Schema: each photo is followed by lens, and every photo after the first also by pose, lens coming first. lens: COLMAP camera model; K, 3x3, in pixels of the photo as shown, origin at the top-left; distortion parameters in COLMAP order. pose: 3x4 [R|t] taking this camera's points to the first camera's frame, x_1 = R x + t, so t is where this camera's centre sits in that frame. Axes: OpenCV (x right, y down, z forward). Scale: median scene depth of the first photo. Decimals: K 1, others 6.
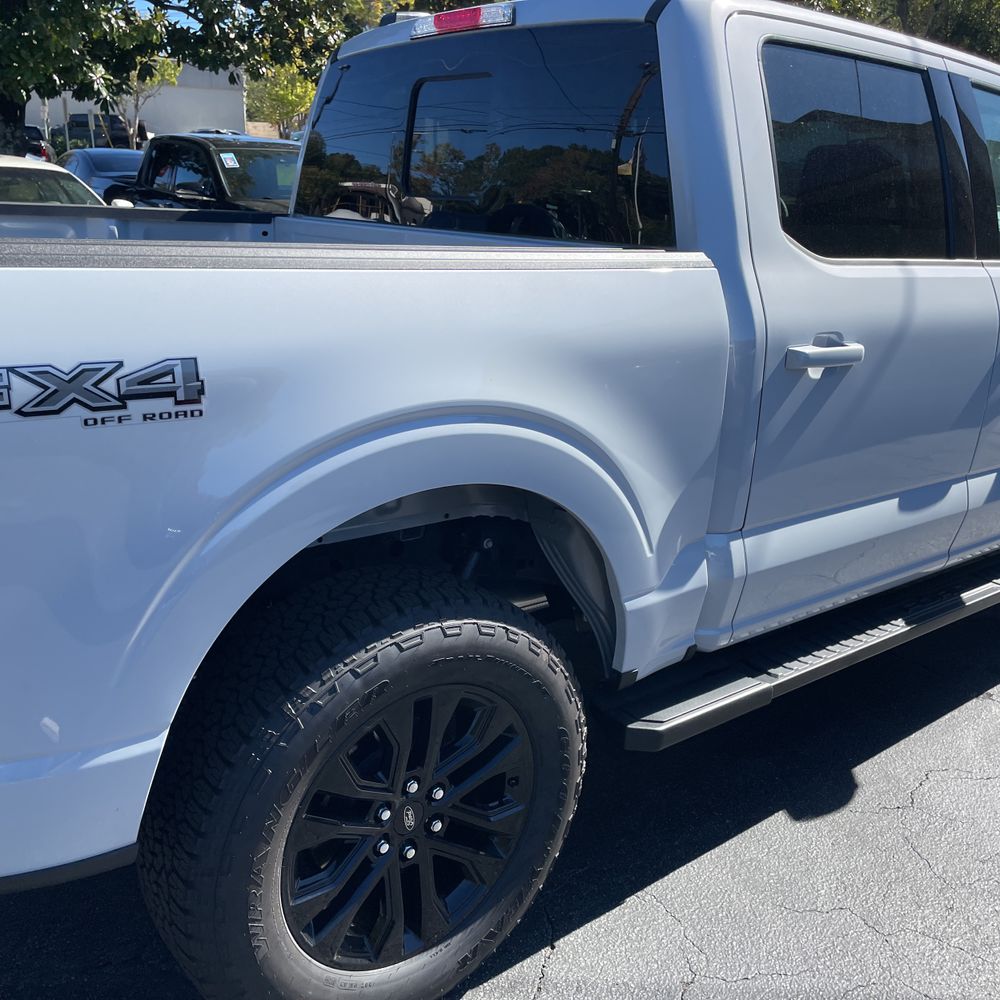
lens RADIAL K [[964.6, 0, 515.3], [0, 964.6, 500.3], [0, 0, 1]] dist [0.101915, -0.121566]
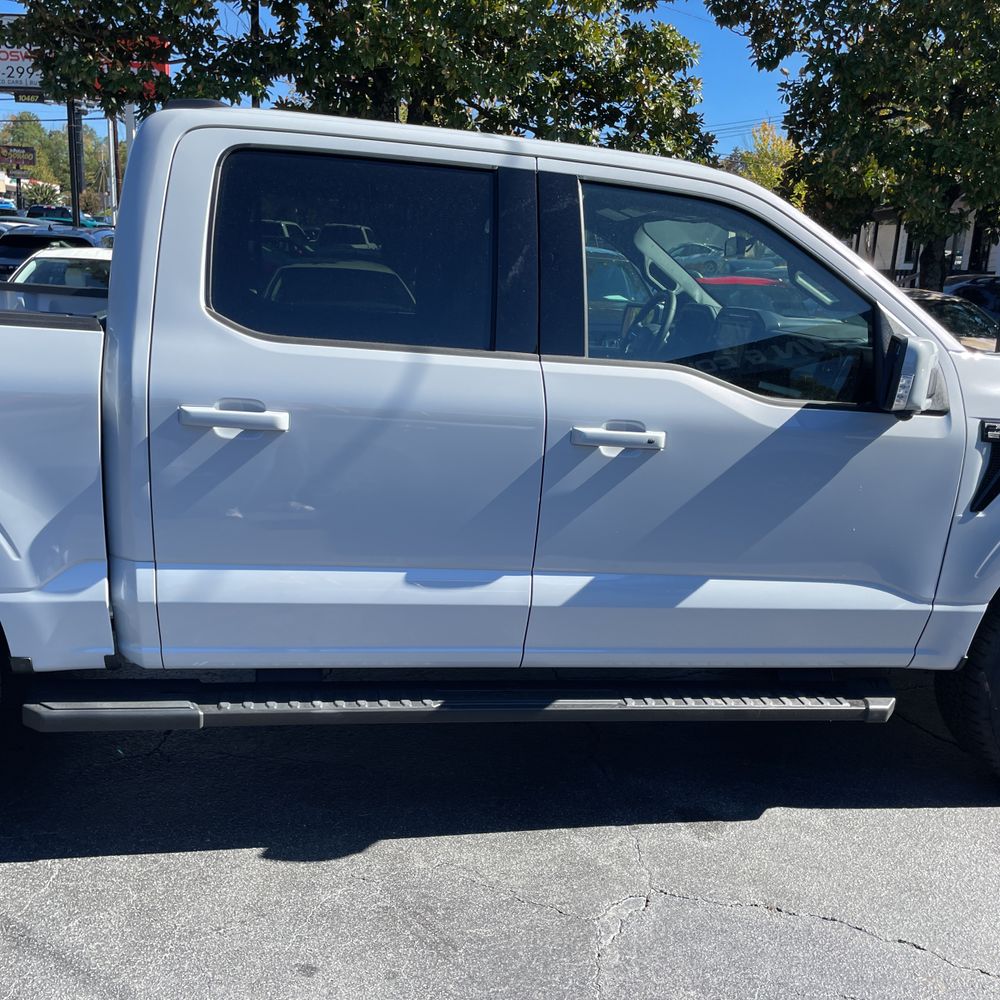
lens RADIAL K [[1001.7, 0, 504.1], [0, 1001.7, 529.5], [0, 0, 1]] dist [0.091512, -0.121327]
pose [[0.890994, 0.126734, -0.435967, 1.122428], [-0.162192, 0.985736, -0.044924, -0.019878], [0.424055, 0.110737, 0.898841, 0.095636]]
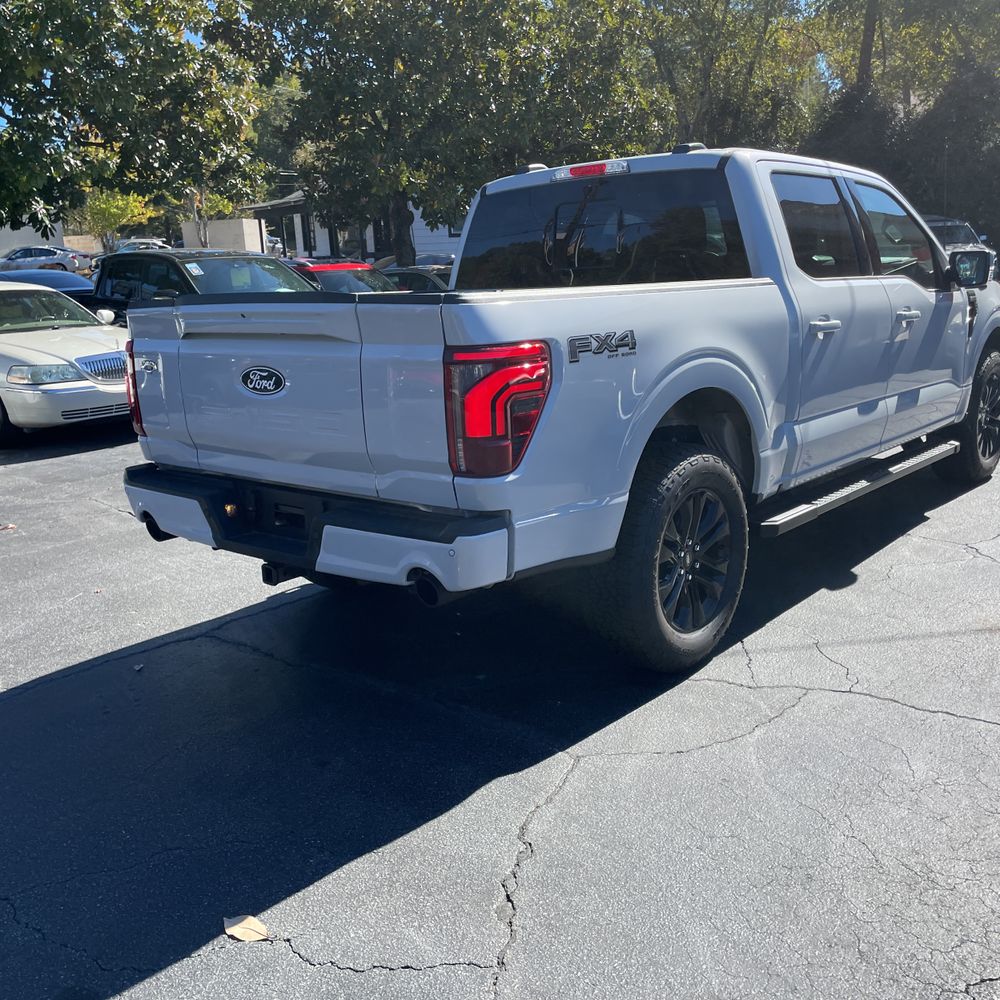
lens RADIAL K [[946.9, 0, 500.0], [0, 946.9, 500.0], [0, 0, 1]] dist [0.107723, -0.188363]
pose [[0.981543, -0.121498, 0.147687, -0.636619], [0.132132, 0.989136, -0.064426, 0.229978], [-0.138255, 0.082751, 0.986934, -0.758131]]
